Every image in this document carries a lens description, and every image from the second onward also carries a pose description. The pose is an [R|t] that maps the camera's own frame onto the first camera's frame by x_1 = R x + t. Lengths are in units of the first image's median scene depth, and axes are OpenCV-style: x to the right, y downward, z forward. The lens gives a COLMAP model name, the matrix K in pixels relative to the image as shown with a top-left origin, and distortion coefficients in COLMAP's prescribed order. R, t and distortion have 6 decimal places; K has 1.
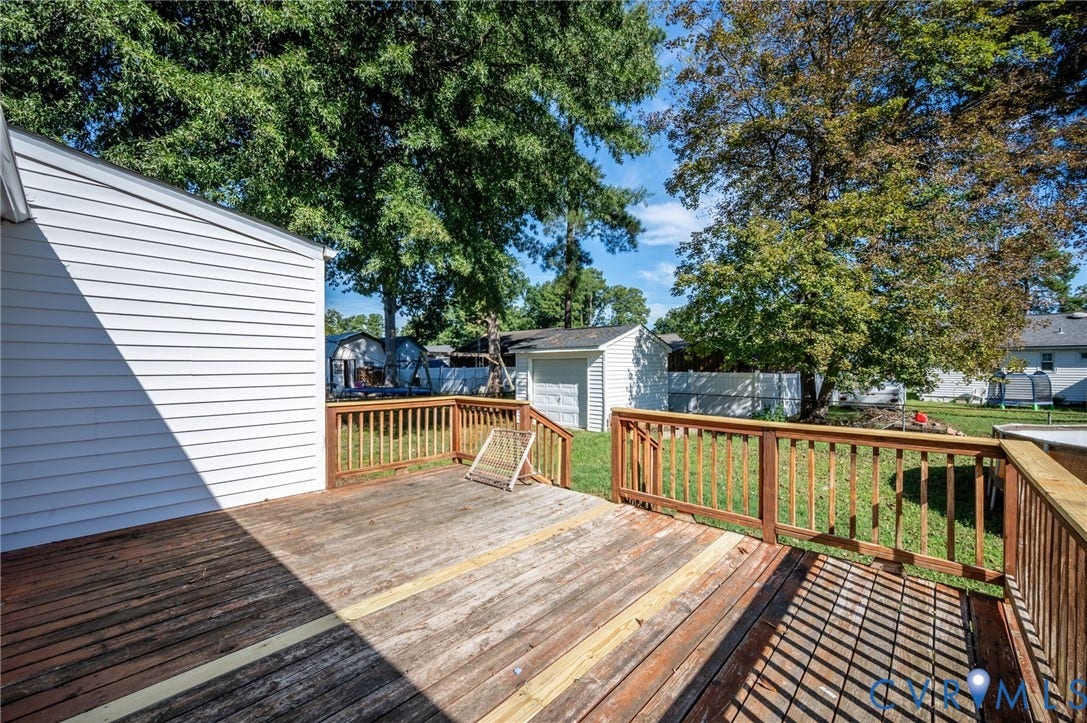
lens RADIAL K [[430.8, 0, 566.0], [0, 430.8, 367.7], [0, 0, 1]] dist [0.001476, 0.000402]
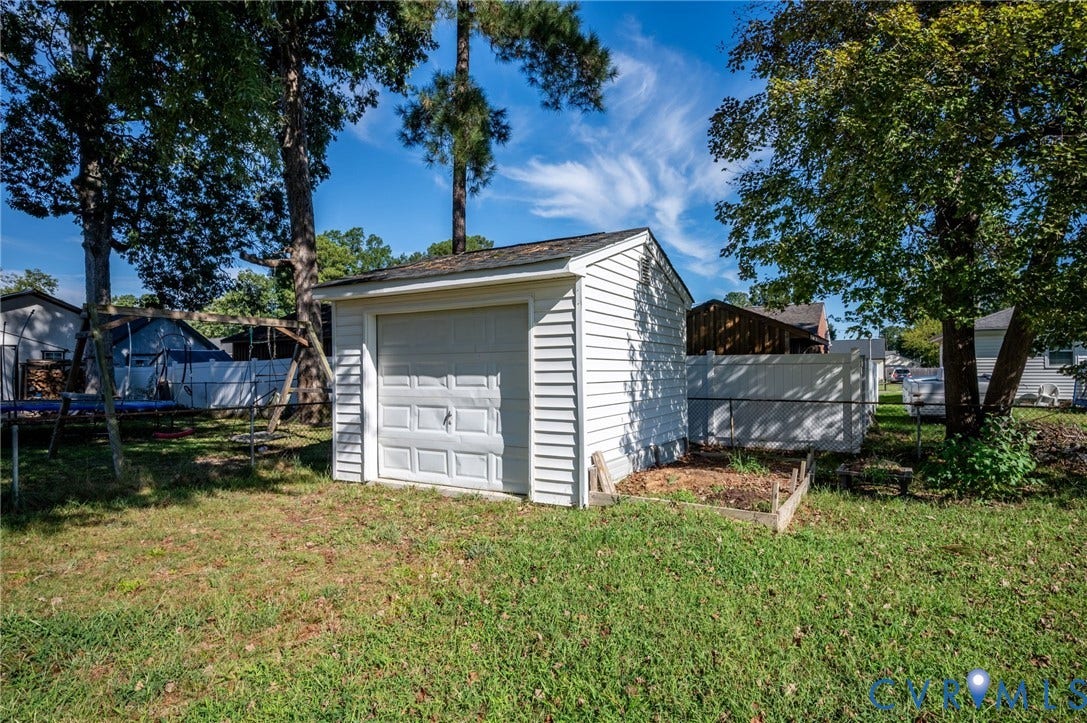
lens RADIAL K [[540.1, 0, 562.8], [0, 540.1, 375.2], [0, 0, 1]] dist [0.001421, 0.000044]
pose [[0.976783, -0.009346, 0.214026, -0.018430], [0.009069, 0.999956, 0.002276, 0.036204], [-0.214037, -0.000283, 0.976825, 0.512883]]
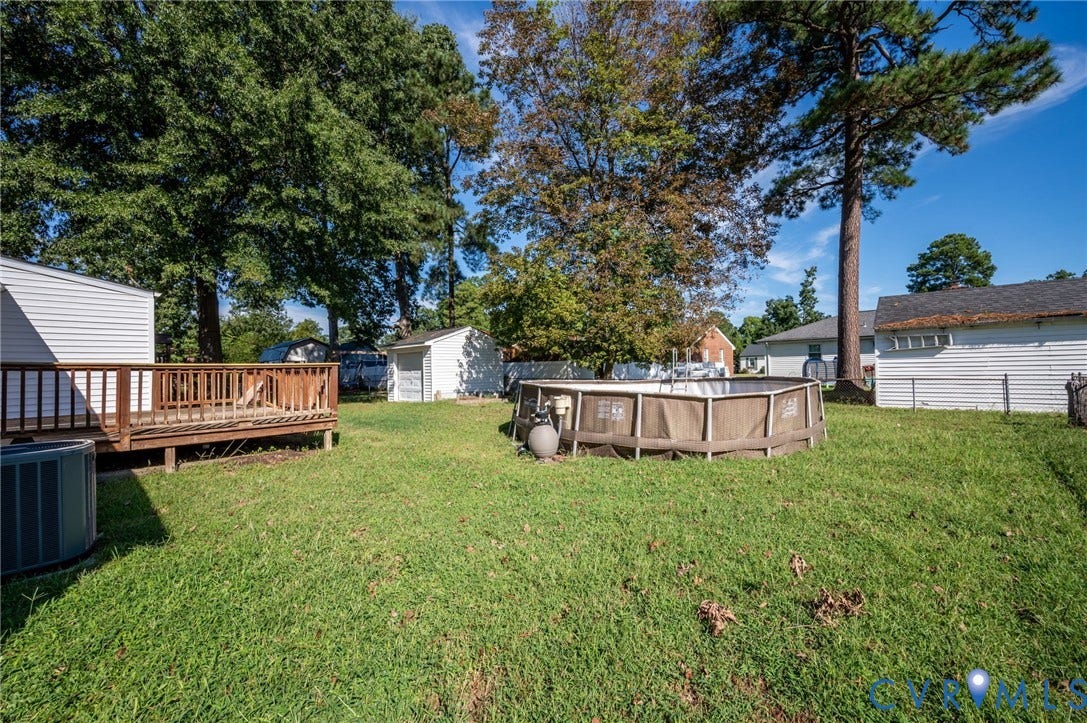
lens RADIAL K [[430.8, 0, 566.0], [0, 430.8, 367.7], [0, 0, 1]] dist [0.001476, 0.000402]
pose [[0.999778, -0.016405, -0.013252, 0.490700], [0.016315, 0.999844, -0.006840, 0.043802], [0.013362, 0.006622, 0.999889, -0.352877]]
